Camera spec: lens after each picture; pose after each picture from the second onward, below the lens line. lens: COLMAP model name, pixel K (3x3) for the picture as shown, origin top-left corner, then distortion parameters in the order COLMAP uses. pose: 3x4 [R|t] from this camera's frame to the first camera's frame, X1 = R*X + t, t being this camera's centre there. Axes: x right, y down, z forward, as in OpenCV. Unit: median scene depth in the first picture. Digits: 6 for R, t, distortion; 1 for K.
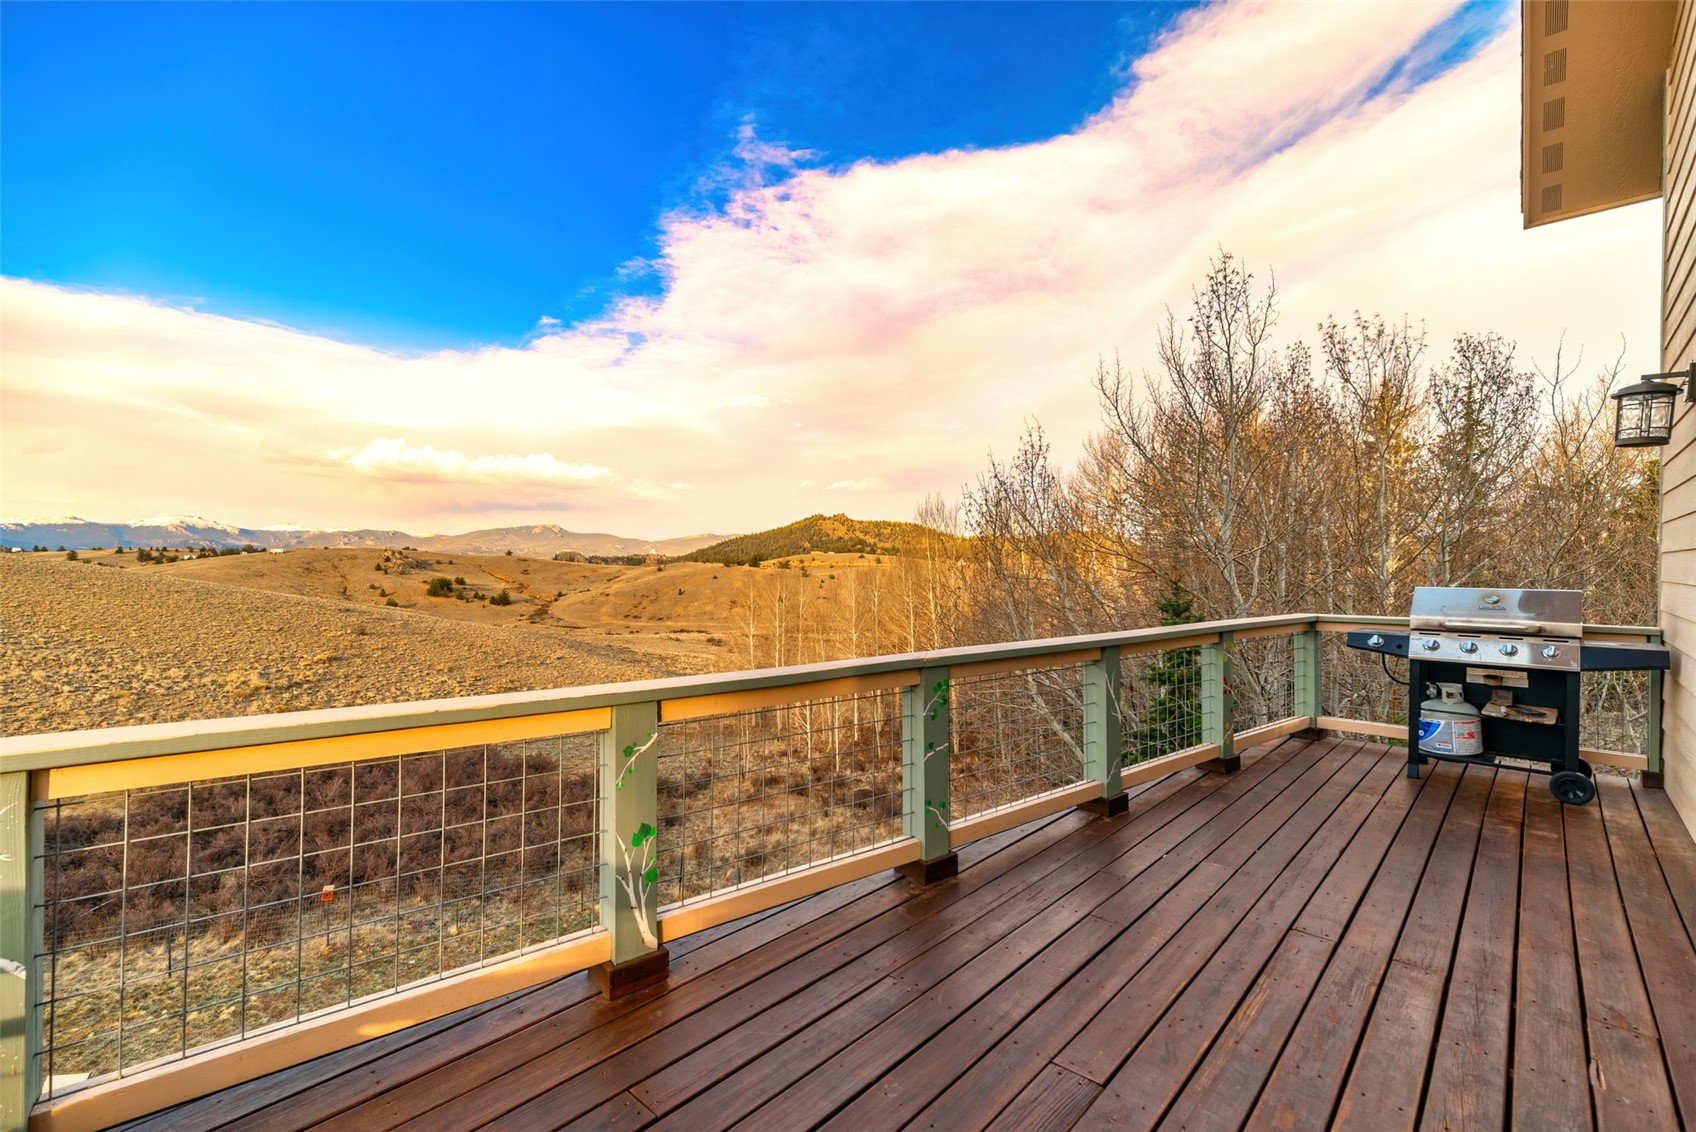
lens RADIAL K [[730.3, 0, 854.4], [0, 730.3, 575.1], [0, 0, 1]] dist [0.004439, 0.001068]
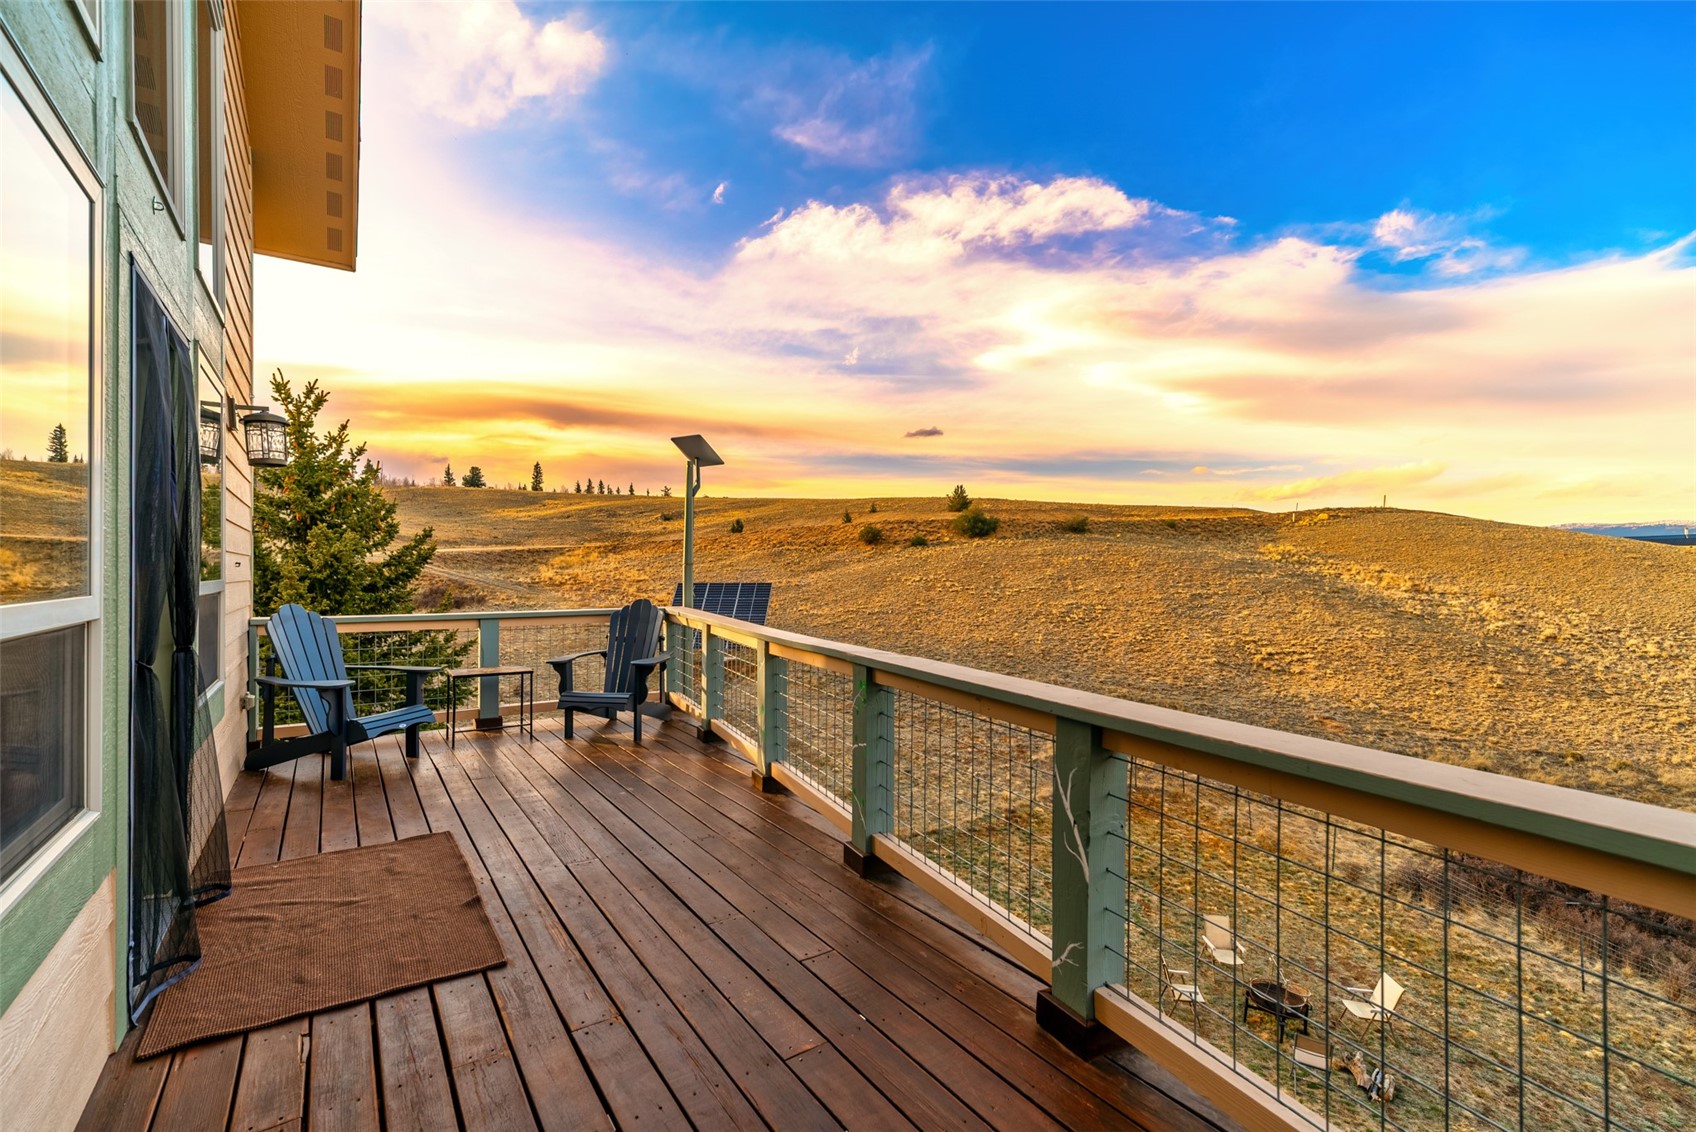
lens RADIAL K [[730.3, 0, 837.8], [0, 730.3, 581.9], [0, 0, 1]] dist [0.004439, 0.001068]
pose [[-0.209312, 0.022610, -0.977588, 0.241522], [-0.018250, 0.999468, 0.027023, -0.004068], [0.977679, 0.023497, -0.208788, 0.253607]]
